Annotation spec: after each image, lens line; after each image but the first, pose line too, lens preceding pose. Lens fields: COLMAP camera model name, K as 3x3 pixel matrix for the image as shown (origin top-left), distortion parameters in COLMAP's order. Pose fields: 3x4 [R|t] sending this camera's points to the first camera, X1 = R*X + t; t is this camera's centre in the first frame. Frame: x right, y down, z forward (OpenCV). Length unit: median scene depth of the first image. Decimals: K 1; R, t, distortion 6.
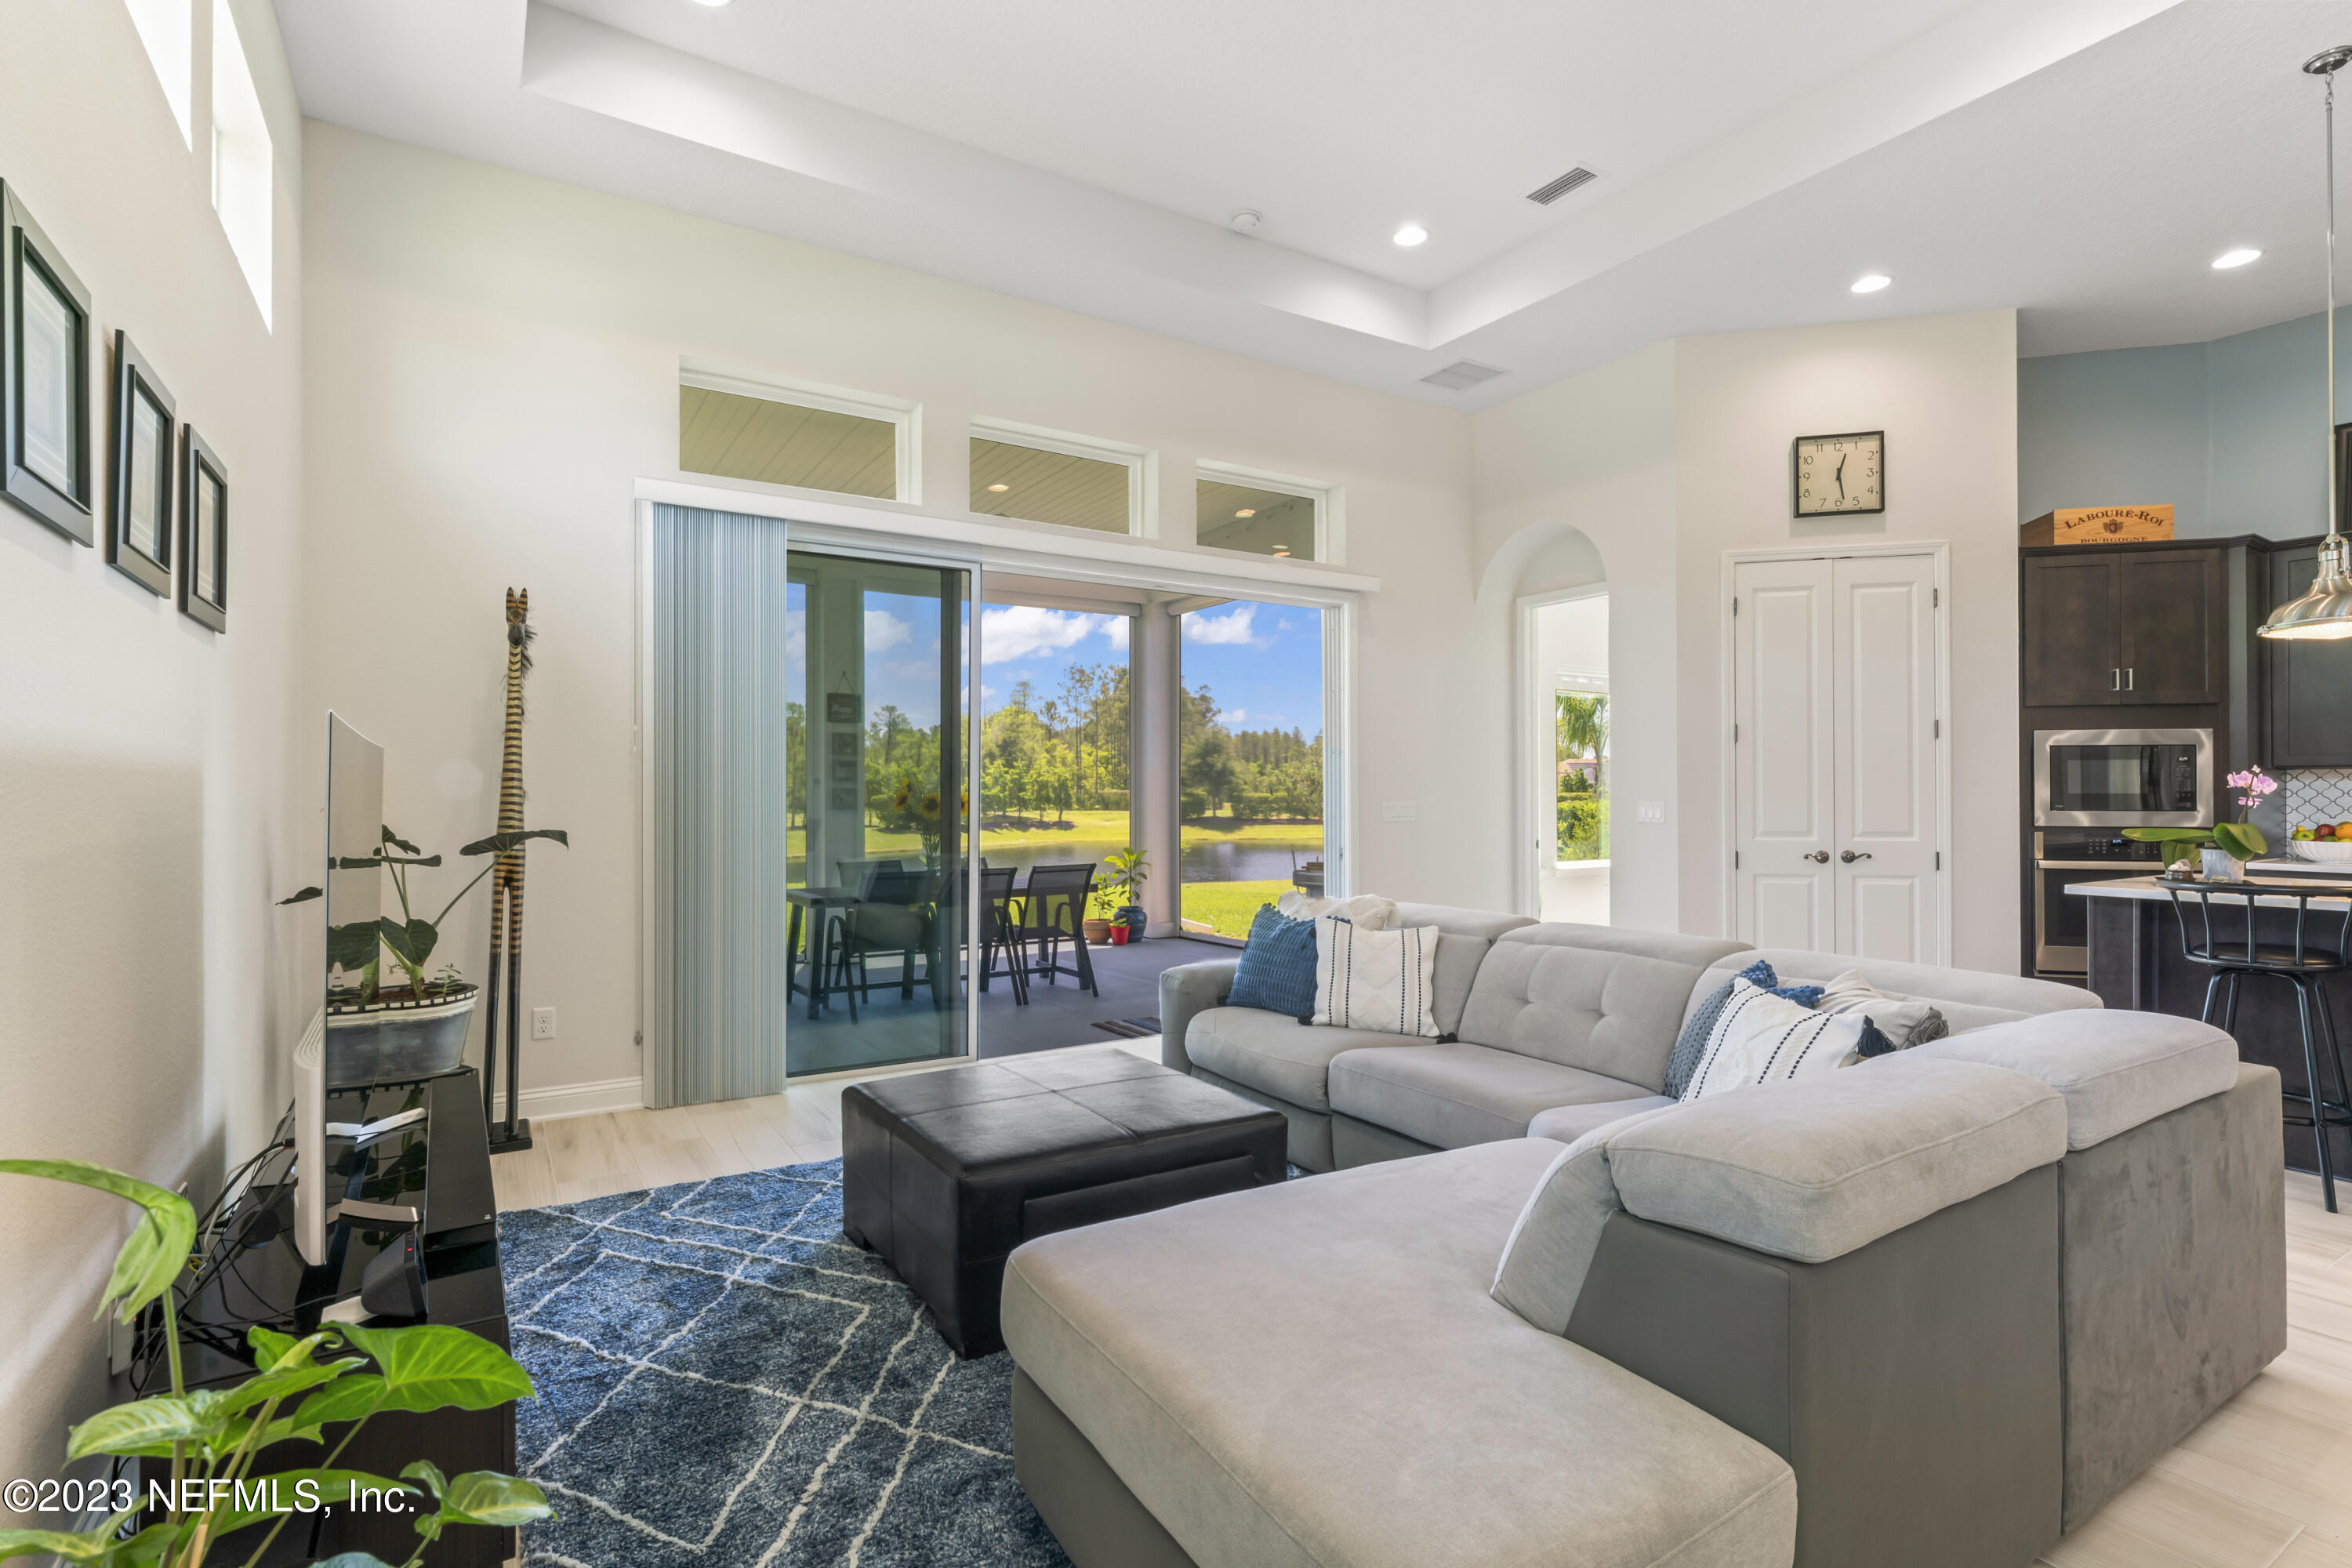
lens RADIAL K [[1125.0, 0, 1183.7], [0, 1125.0, 789.6], [0, 0, 1]] dist [-0.002419, -0.000486]
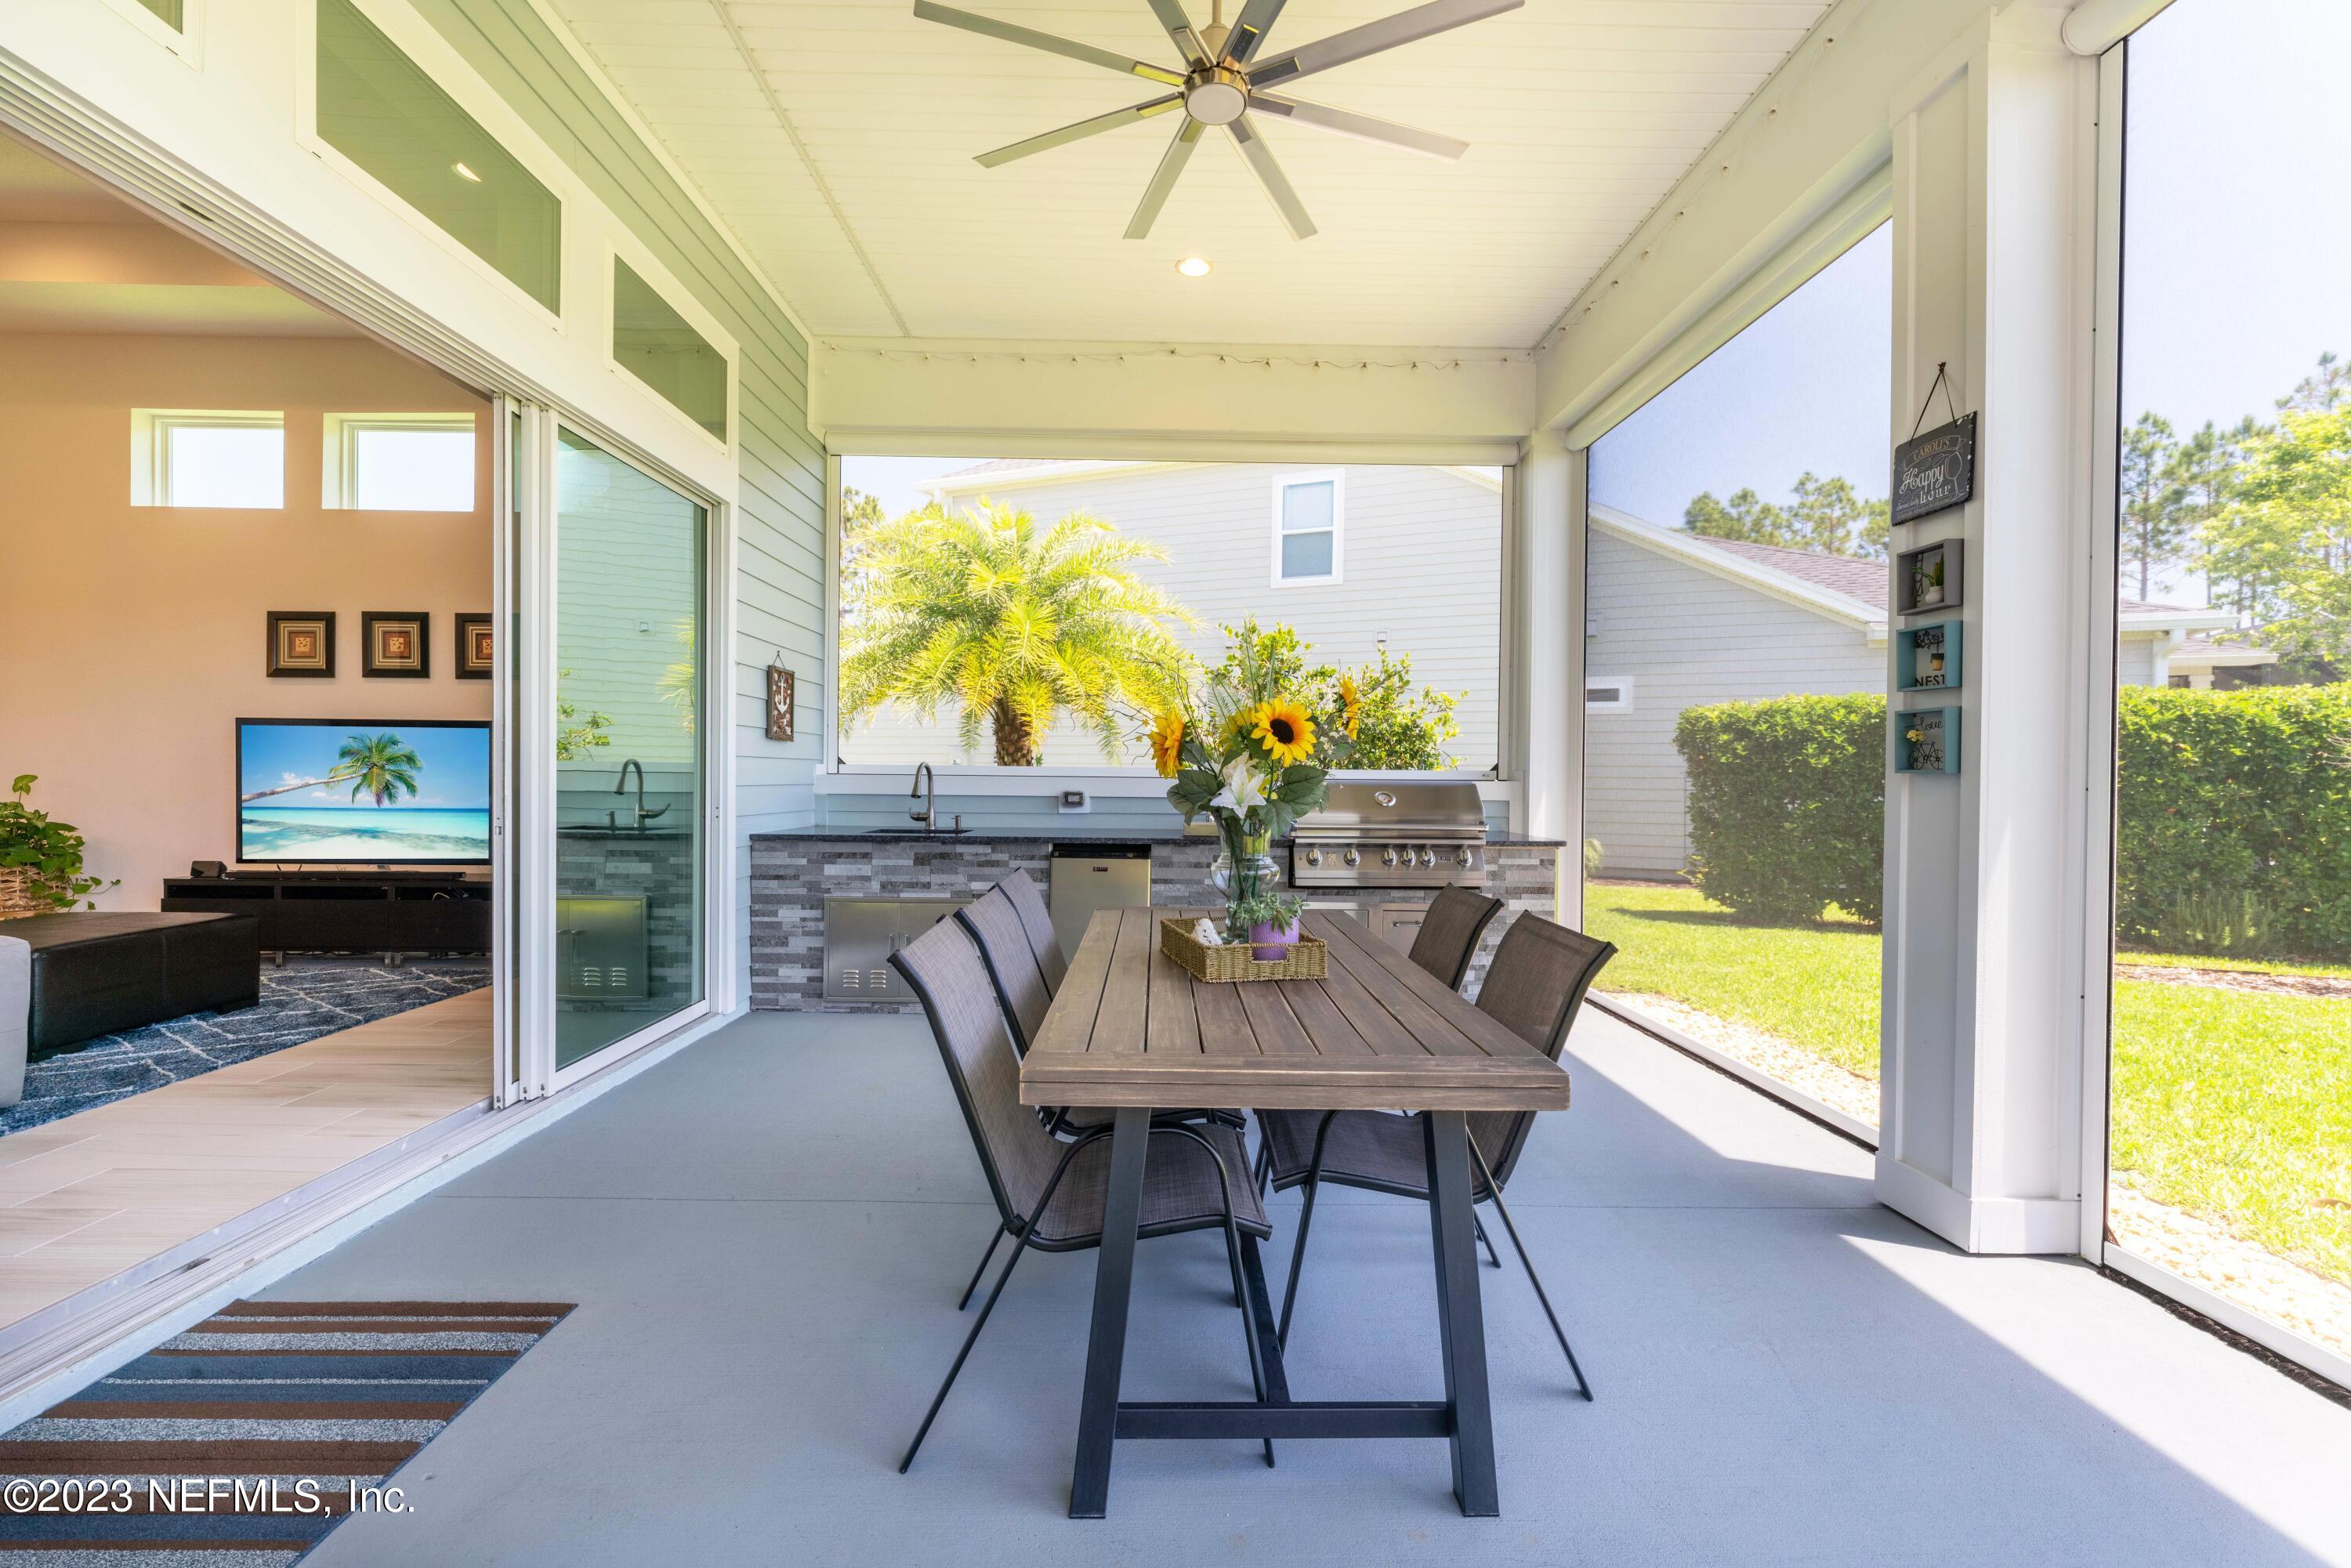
lens RADIAL K [[973.5, 0, 1177.9], [0, 973.5, 784.9], [0, 0, 1]] dist [-0.001400, 0.000089]
pose [[-0.518949, 0.004330, -0.854795, 0.109560], [-0.005901, 0.999945, 0.008648, 0.033584], [0.854785, 0.009532, -0.518895, 1.591085]]
